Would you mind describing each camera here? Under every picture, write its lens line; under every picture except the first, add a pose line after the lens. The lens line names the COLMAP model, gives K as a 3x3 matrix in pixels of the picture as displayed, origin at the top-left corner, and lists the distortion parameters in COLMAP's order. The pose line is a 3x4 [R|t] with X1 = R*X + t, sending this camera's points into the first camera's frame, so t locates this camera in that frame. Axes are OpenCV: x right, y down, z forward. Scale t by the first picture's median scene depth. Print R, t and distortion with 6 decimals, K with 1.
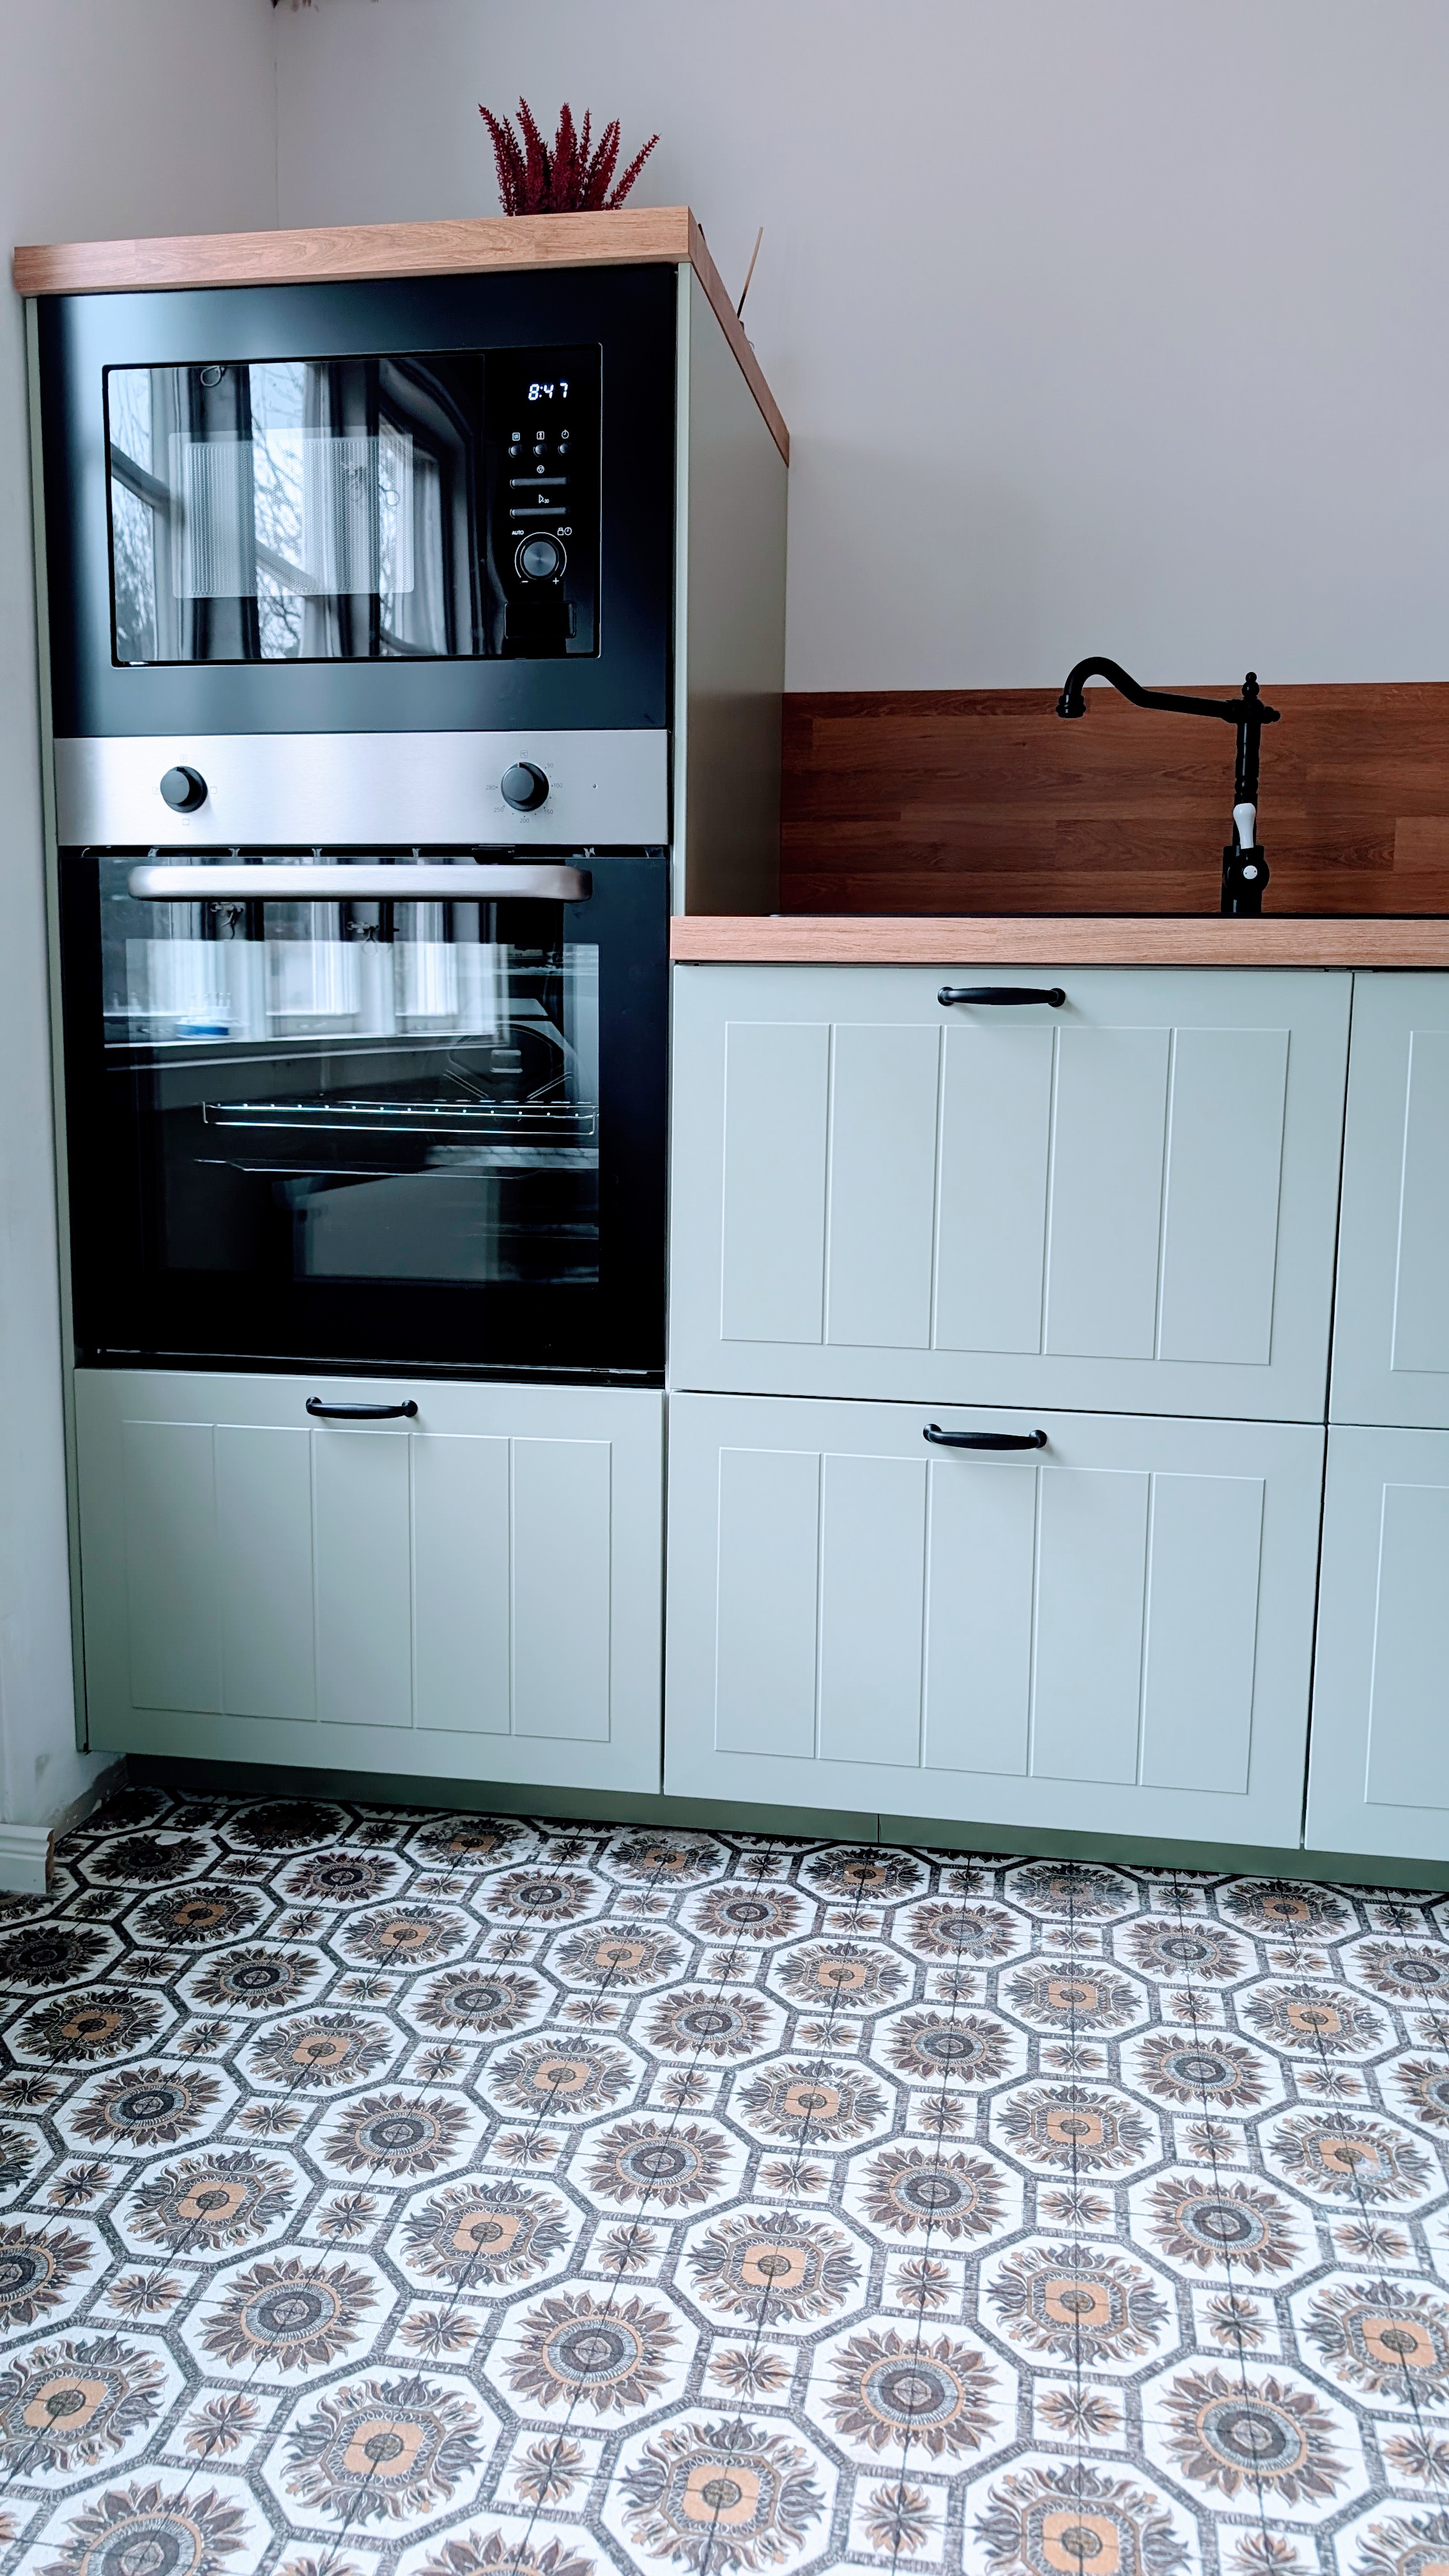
lens RADIAL K [[2010.8, 0, 724.5], [0, 2010.8, 1288.0], [0, 0, 1]] dist [0.088501, -0.211116]
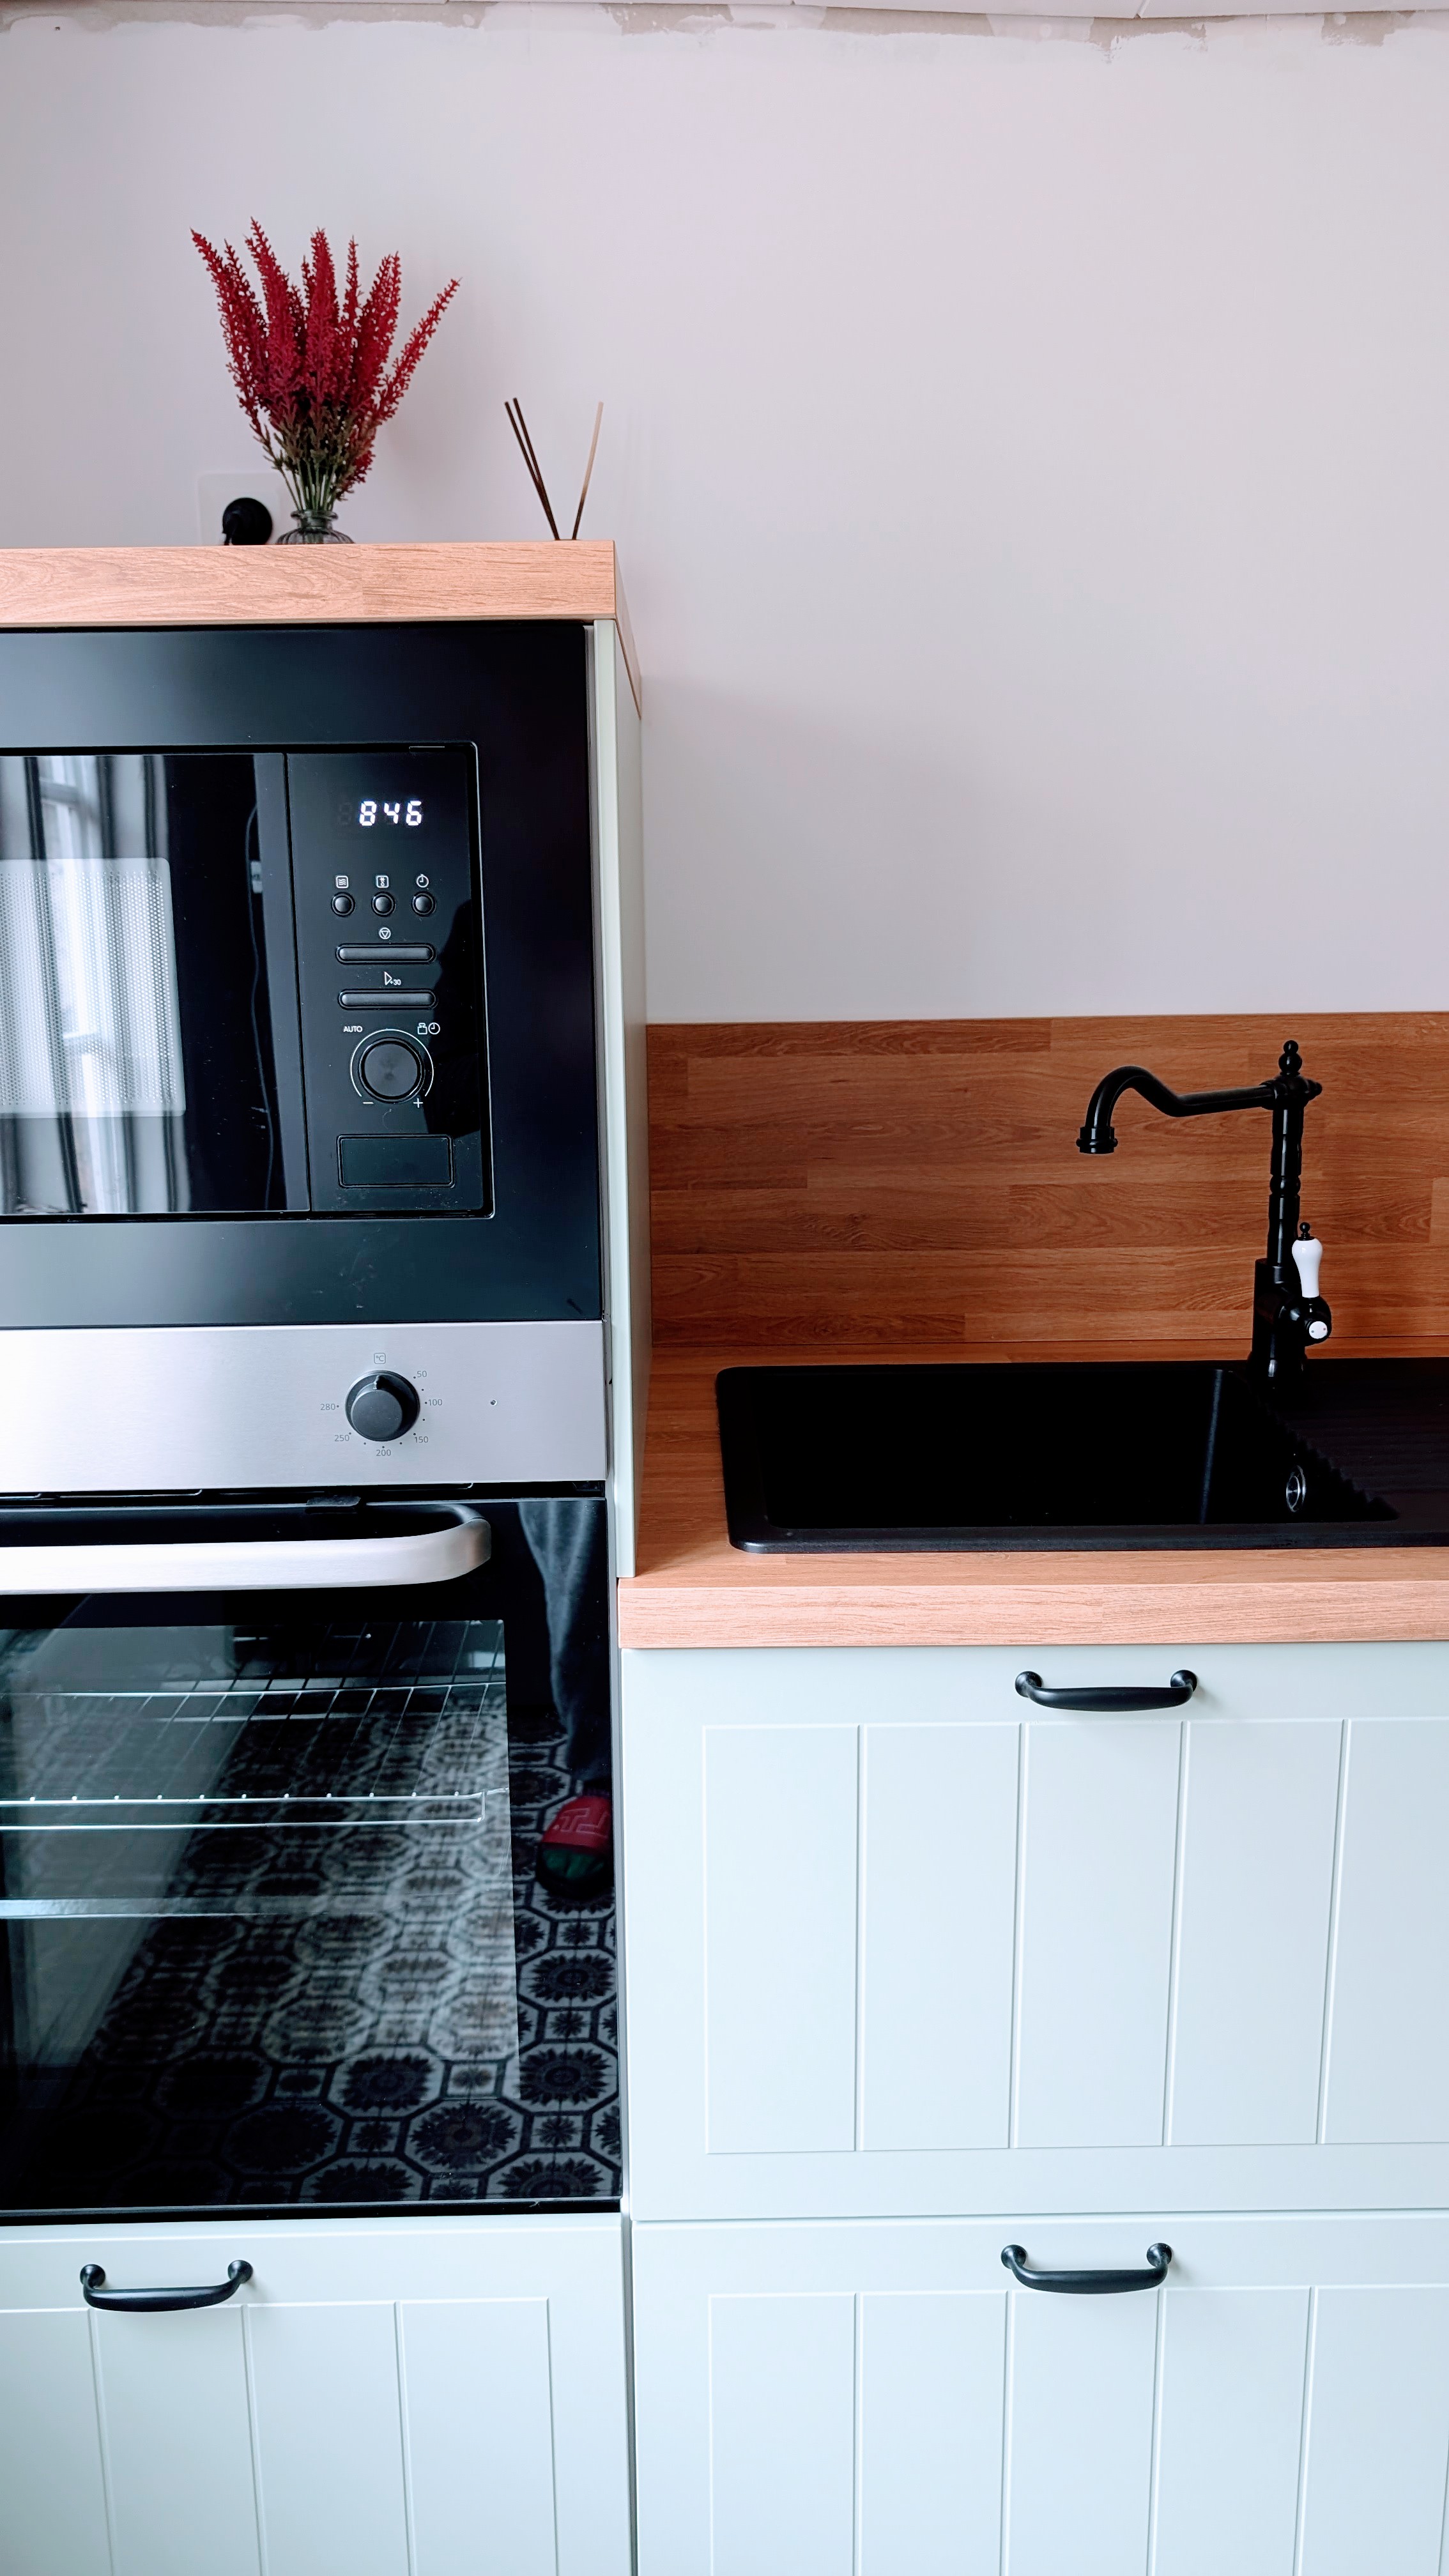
lens RADIAL K [[2010.8, 0, 724.5], [0, 2010.8, 1288.0], [0, 0, 1]] dist [0.088501, -0.211116]
pose [[0.983581, -0.058841, 0.170608, -0.081839], [0.048269, 0.996686, 0.065469, -0.267464], [-0.173895, -0.056159, 0.983162, 0.283782]]
